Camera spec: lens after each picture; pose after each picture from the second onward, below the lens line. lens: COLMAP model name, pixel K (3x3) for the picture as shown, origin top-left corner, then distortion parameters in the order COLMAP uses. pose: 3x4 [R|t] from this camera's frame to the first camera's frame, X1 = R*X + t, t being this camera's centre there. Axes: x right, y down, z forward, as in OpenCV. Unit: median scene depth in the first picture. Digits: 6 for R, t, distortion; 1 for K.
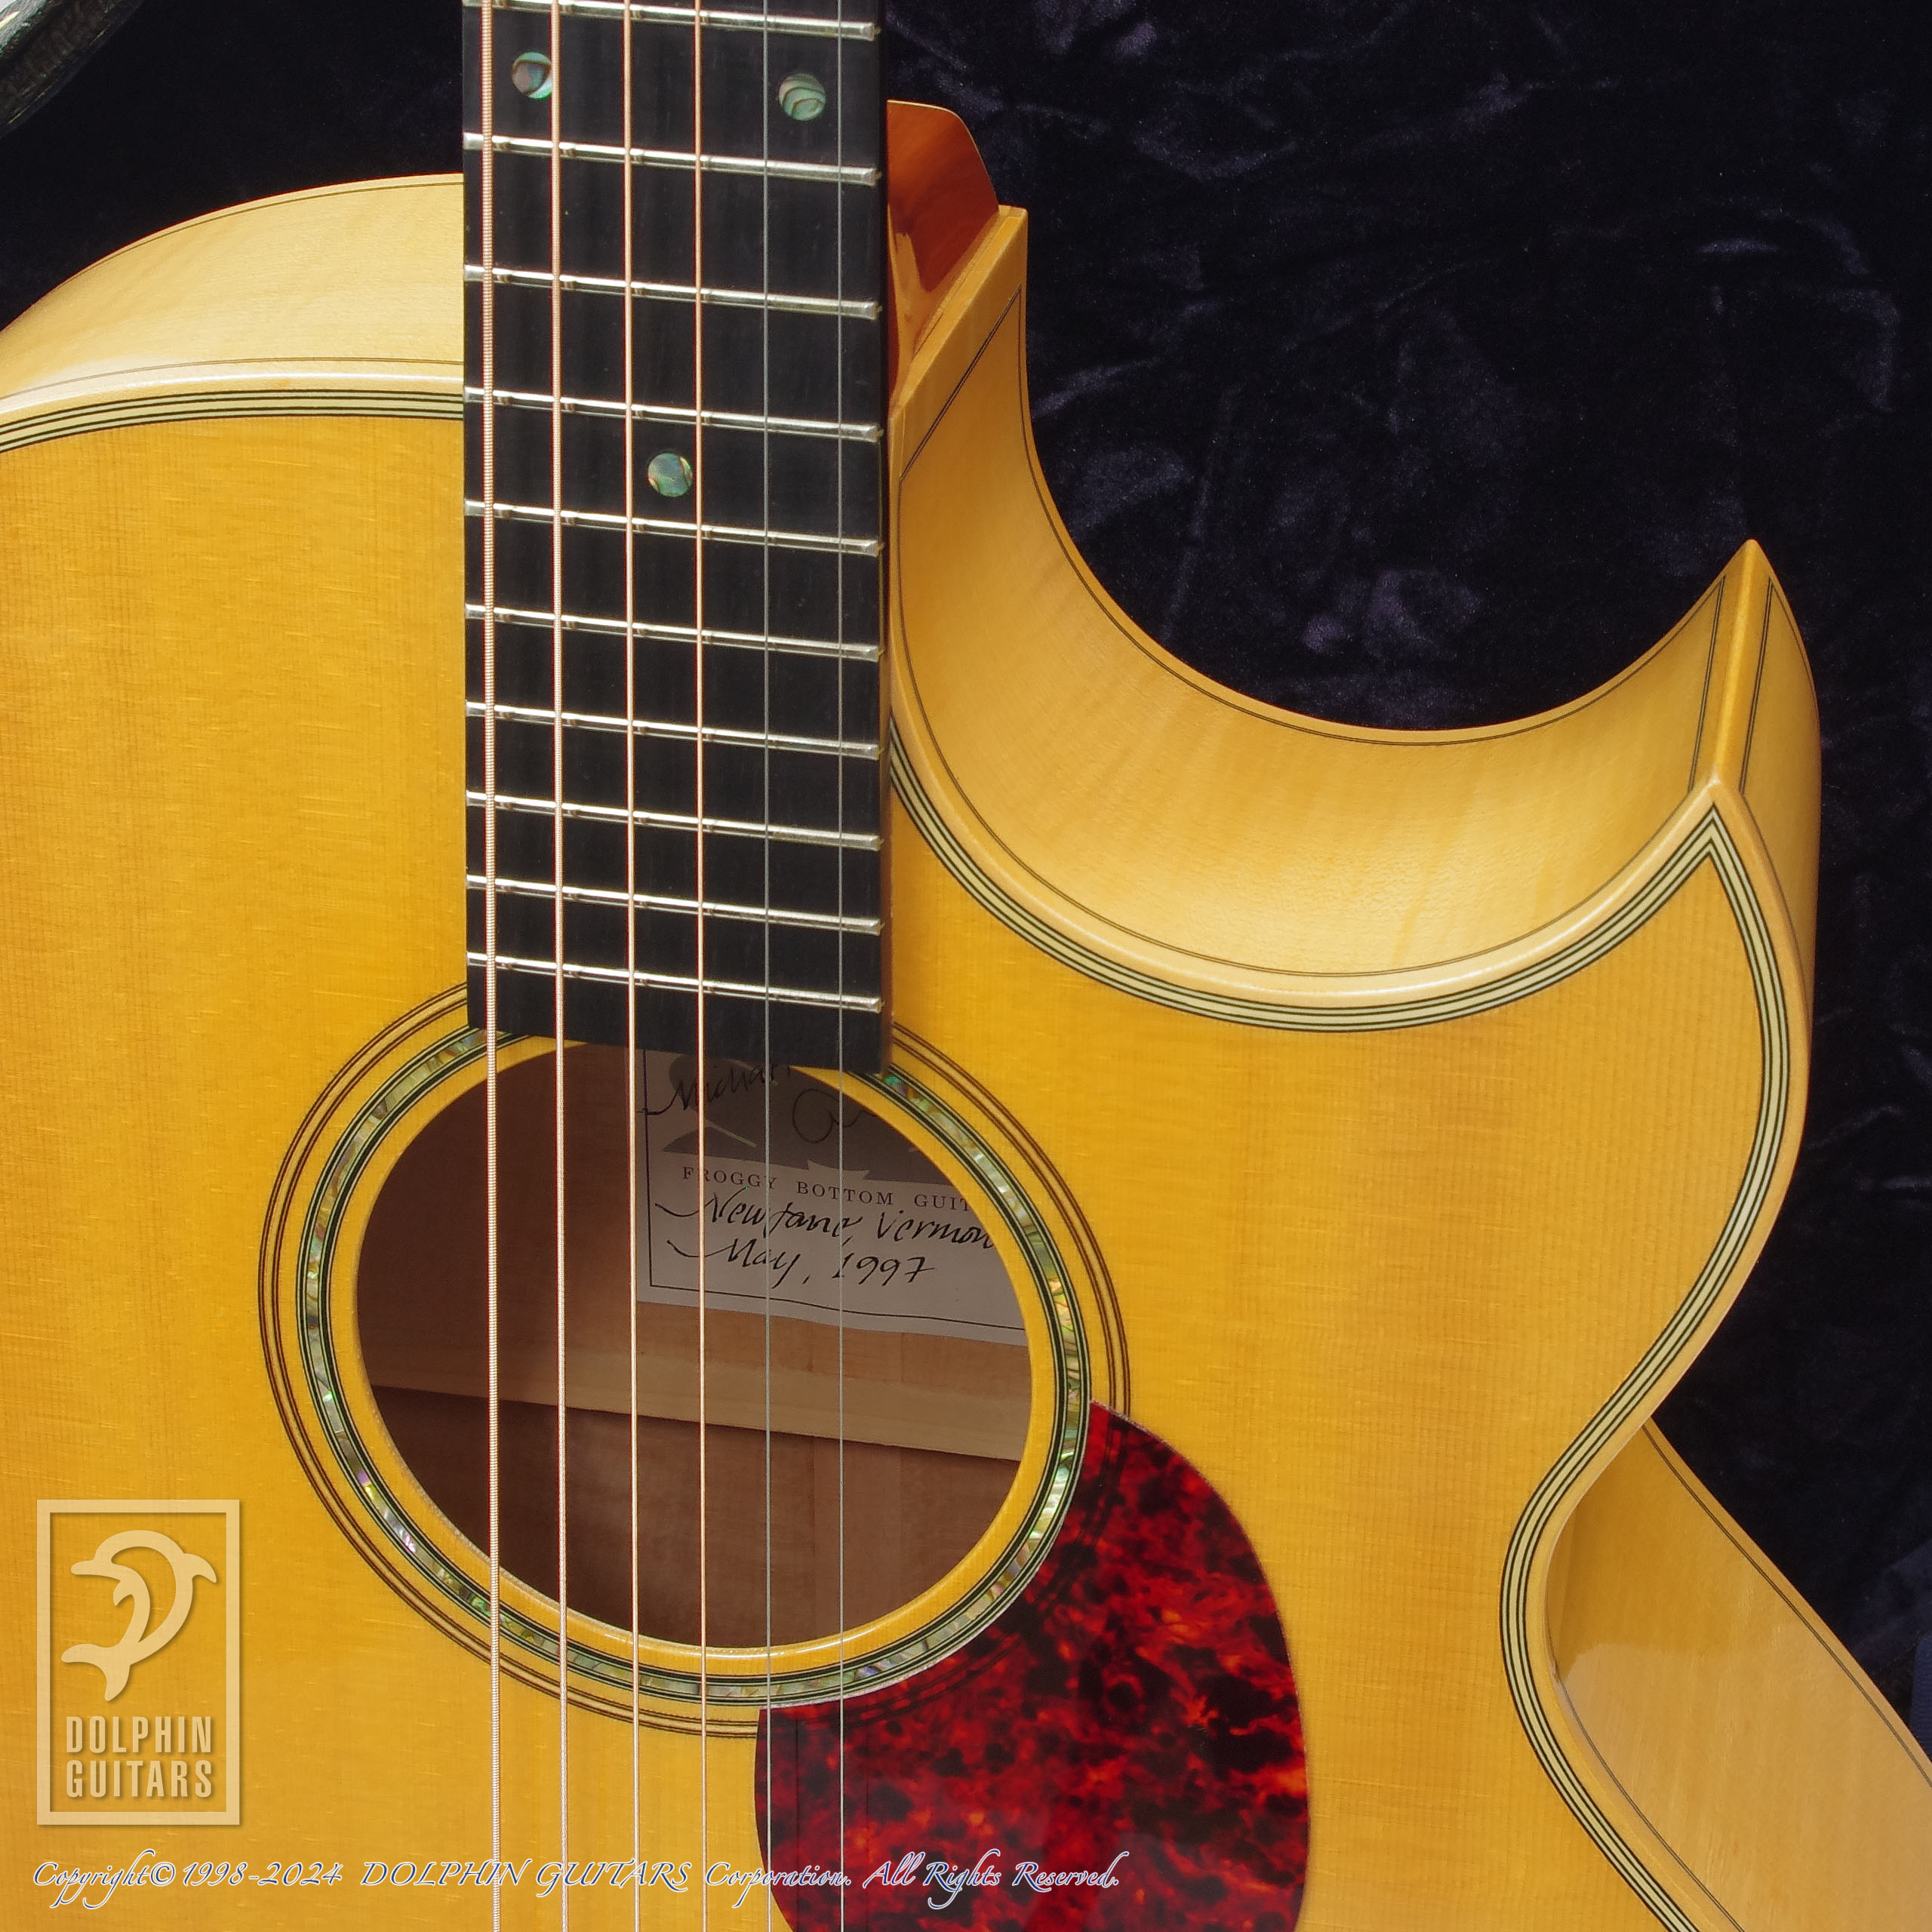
lens RADIAL K [[6022.9, 0, 966.0], [0, 6022.9, 966.0], [0, 0, 1]] dist [-0.825599, 12.452699]
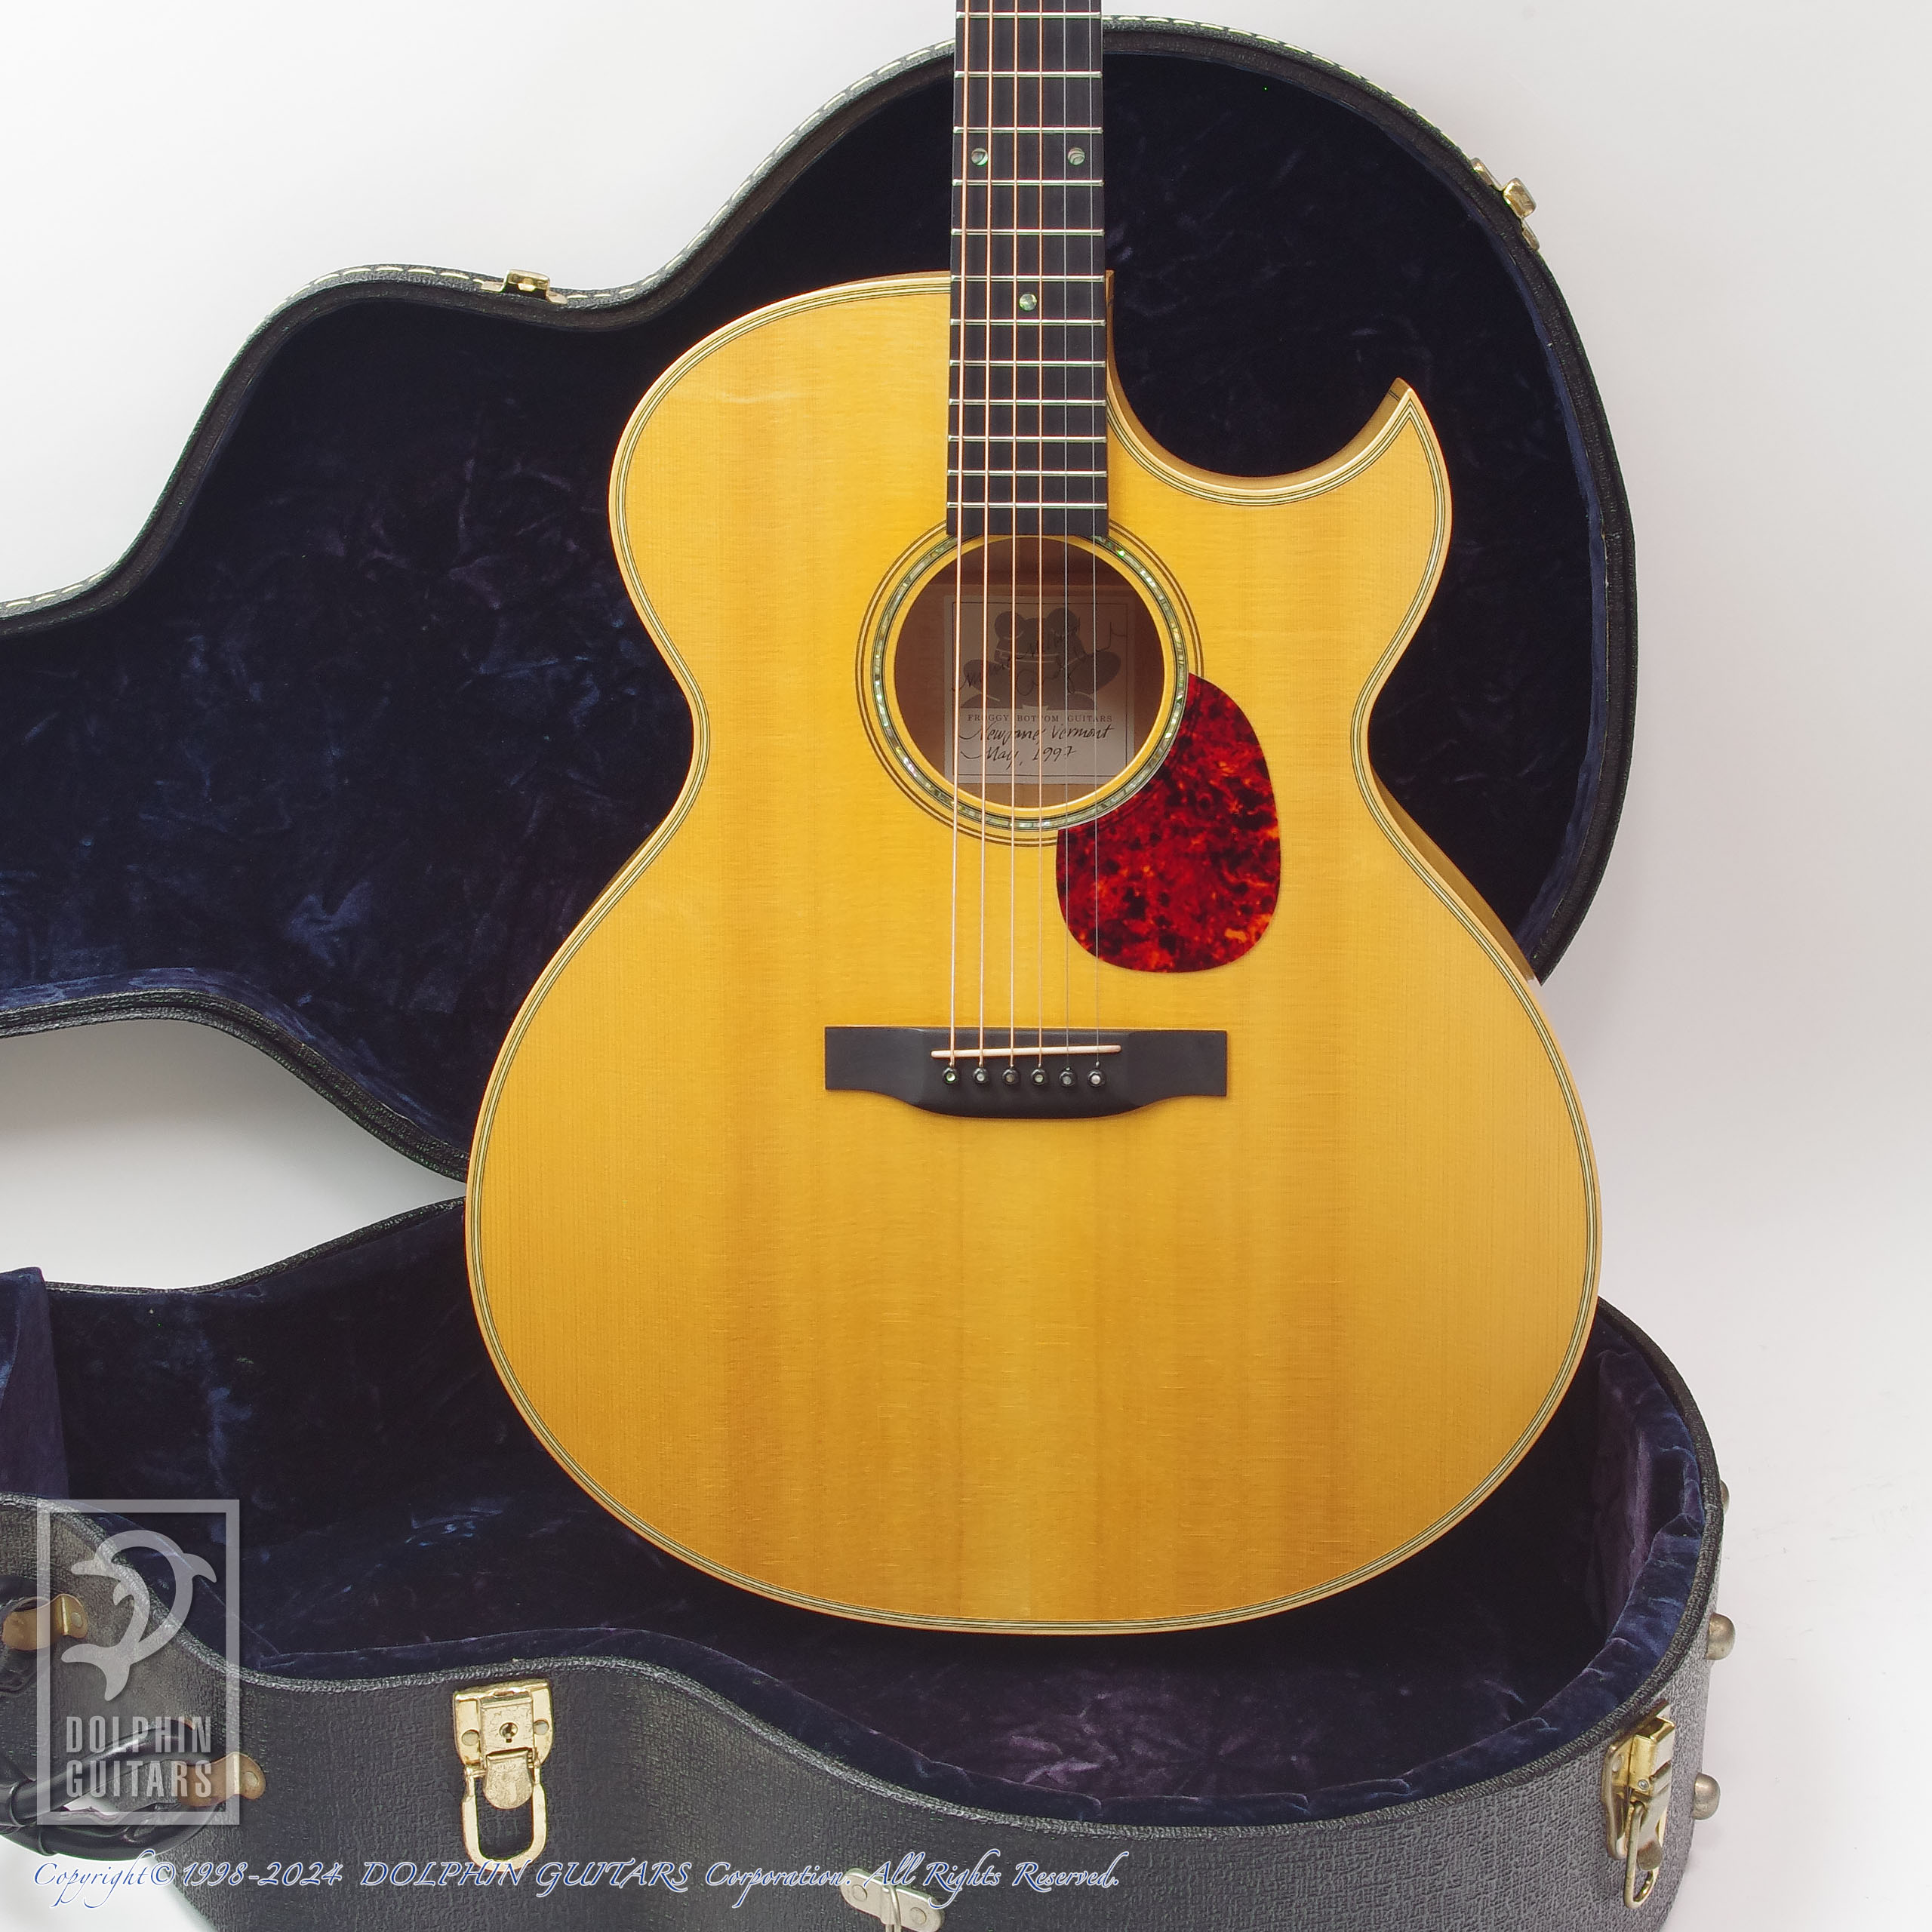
lens RADIAL K [[6022.9, 0, 966.0], [0, 6022.9, 966.0], [0, 0, 1]] dist [-0.825599, 12.452699]
pose [[0.989058, -0.042263, 0.141347, -0.441228], [0.078834, 0.961234, -0.264224, 0.861379], [-0.124700, 0.272476, 0.954048, -1.421622]]
